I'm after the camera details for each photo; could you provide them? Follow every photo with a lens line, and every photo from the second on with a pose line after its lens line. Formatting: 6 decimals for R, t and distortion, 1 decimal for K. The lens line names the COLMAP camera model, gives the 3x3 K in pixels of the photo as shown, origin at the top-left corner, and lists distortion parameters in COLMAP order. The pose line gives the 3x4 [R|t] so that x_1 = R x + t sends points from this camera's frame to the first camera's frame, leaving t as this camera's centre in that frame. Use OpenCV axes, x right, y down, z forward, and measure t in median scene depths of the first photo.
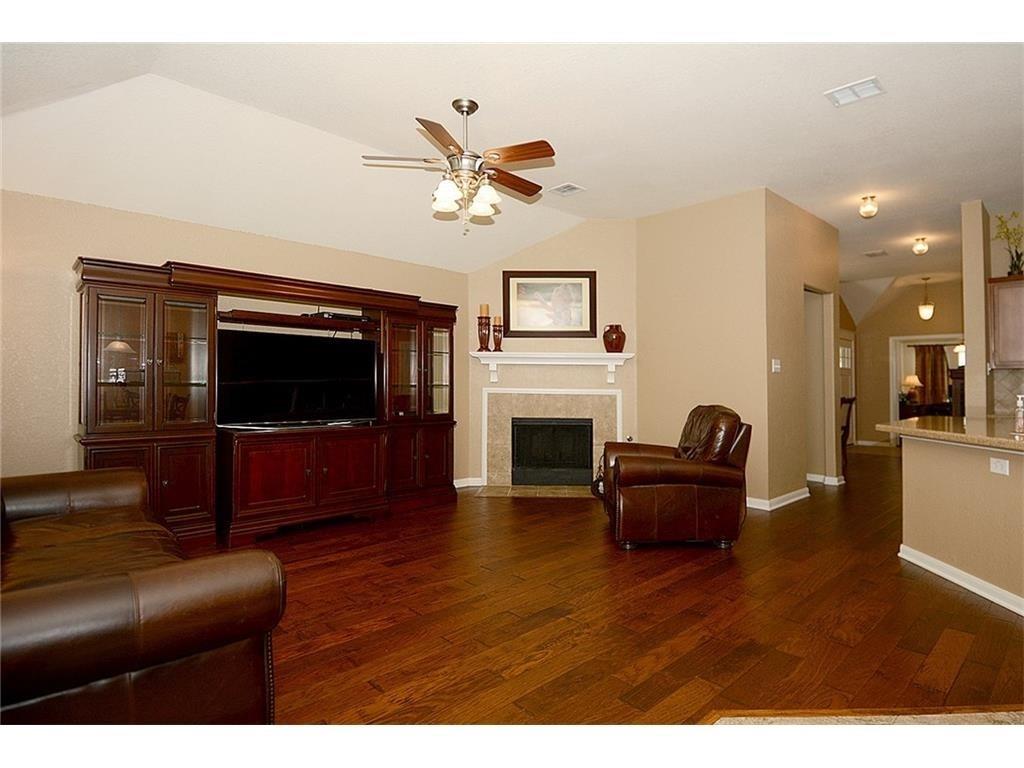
lens RADIAL K [[544.9, 0, 592.1], [0, 544.9, 376.1], [0, 0, 1]] dist [0.037236, -0.000323]
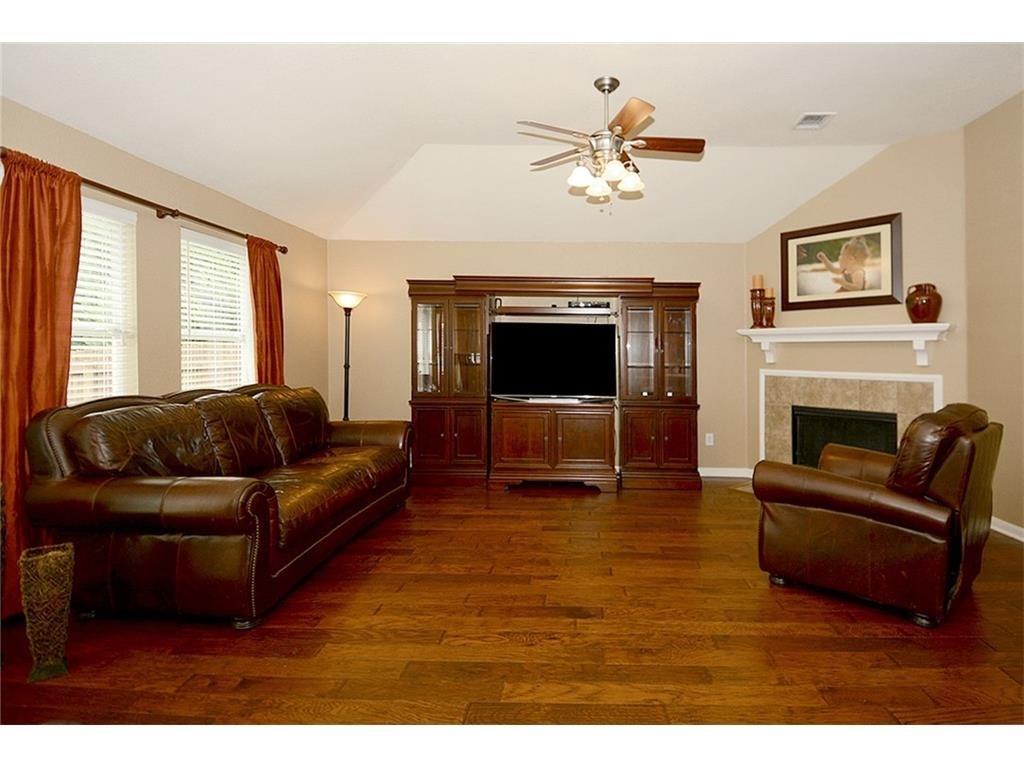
lens RADIAL K [[581.6, 0, 595.3], [0, 581.6, 360.1], [0, 0, 1]] dist [0.036927, -0.000152]
pose [[0.672849, 0.003448, -0.739772, 0.372187], [0.004730, 0.999949, 0.008963, -0.004103], [0.739765, -0.009530, 0.672798, 0.192441]]
